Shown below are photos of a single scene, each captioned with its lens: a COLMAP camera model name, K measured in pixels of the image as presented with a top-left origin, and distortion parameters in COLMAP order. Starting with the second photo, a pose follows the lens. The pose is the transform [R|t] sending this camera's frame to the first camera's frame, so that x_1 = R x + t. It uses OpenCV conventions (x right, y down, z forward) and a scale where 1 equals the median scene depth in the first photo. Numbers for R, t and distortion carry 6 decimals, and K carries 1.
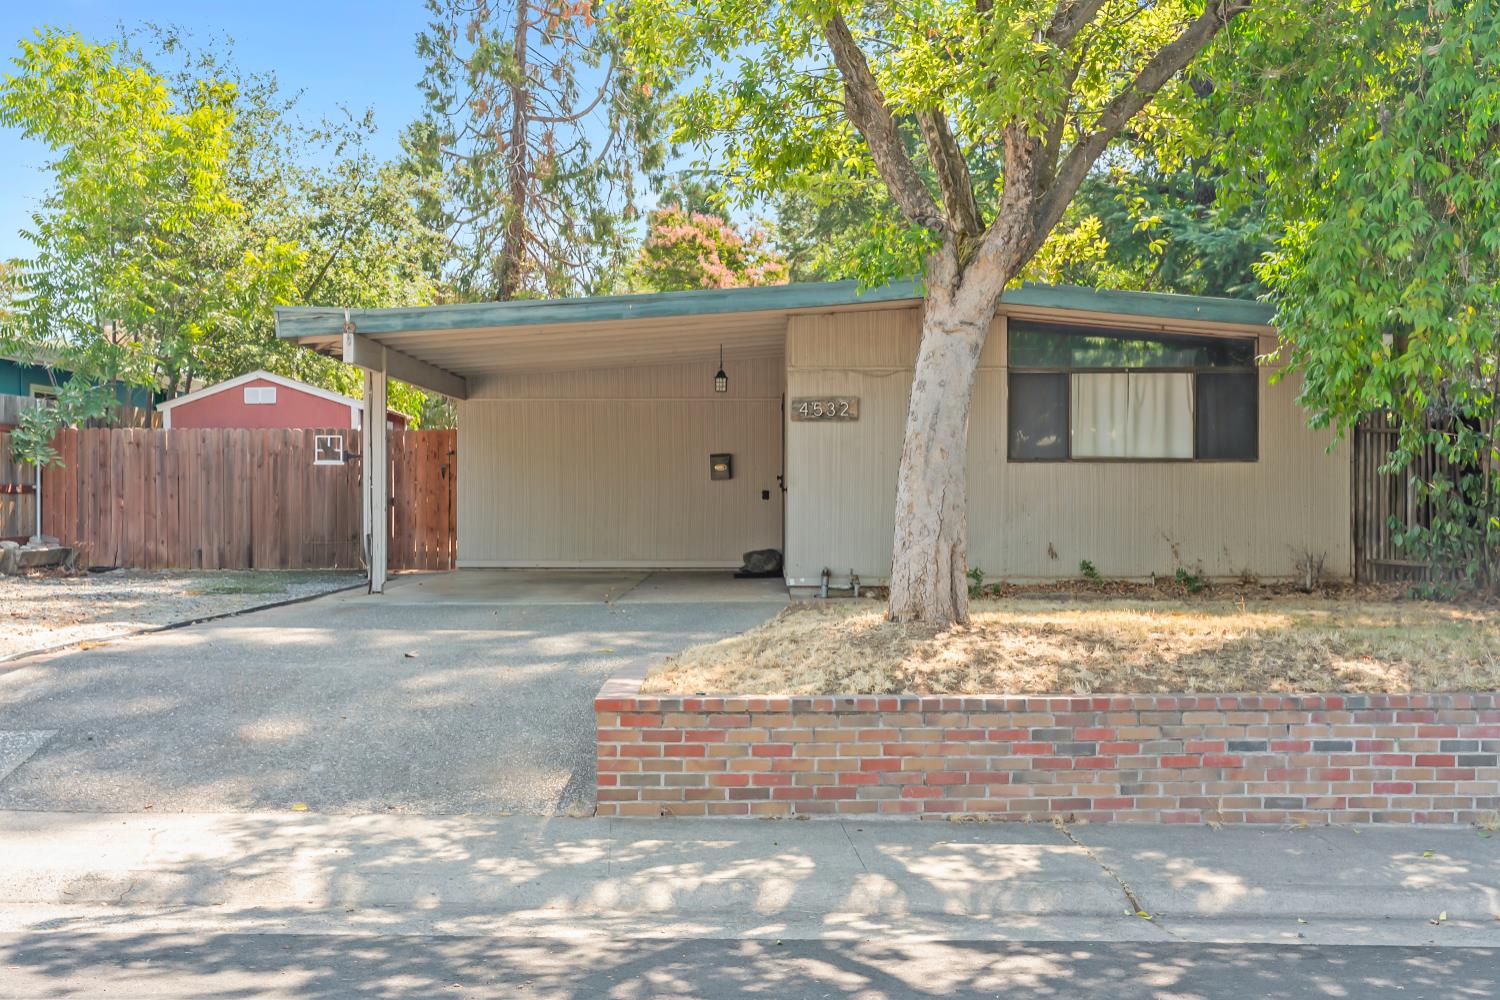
lens RADIAL K [[1795.0, 0, 749.9], [0, 1795.0, 498.5], [0, 0, 1]] dist [-0.003535, 0.000000]
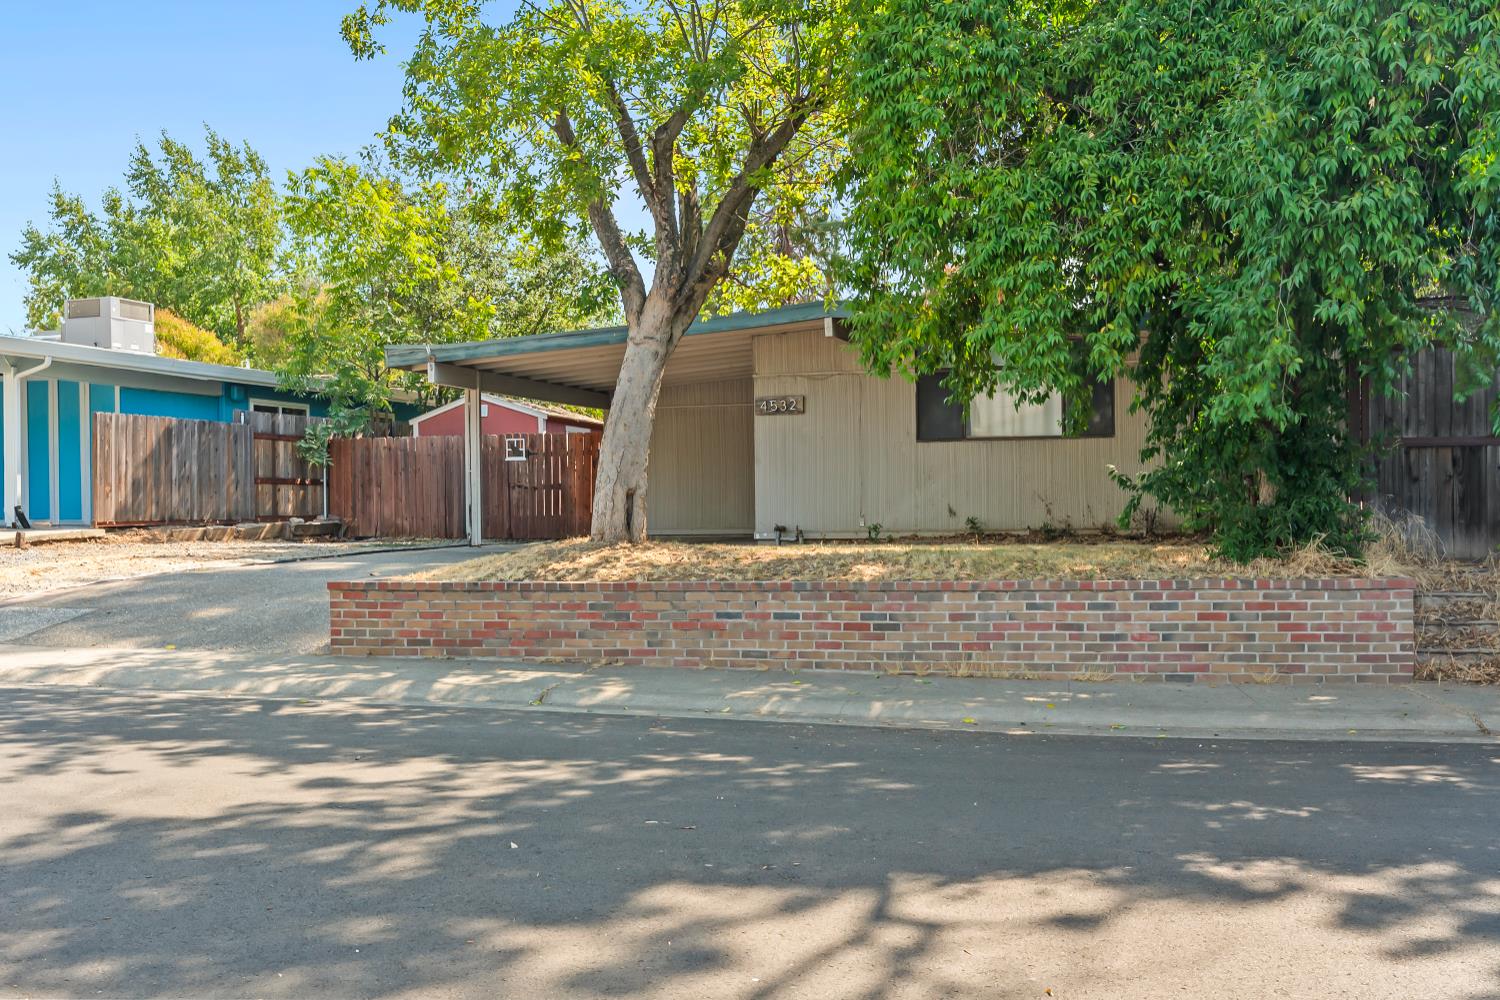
lens RADIAL K [[1587.2, 0, 750.1], [0, 1587.2, 503.6], [0, 0, 1]] dist [-0.026091, 0.000000]
pose [[0.960754, -0.013697, -0.277064, 0.655250], [0.013268, 0.999906, -0.003423, 0.050107], [0.277084, -0.000388, 0.960845, -0.253682]]
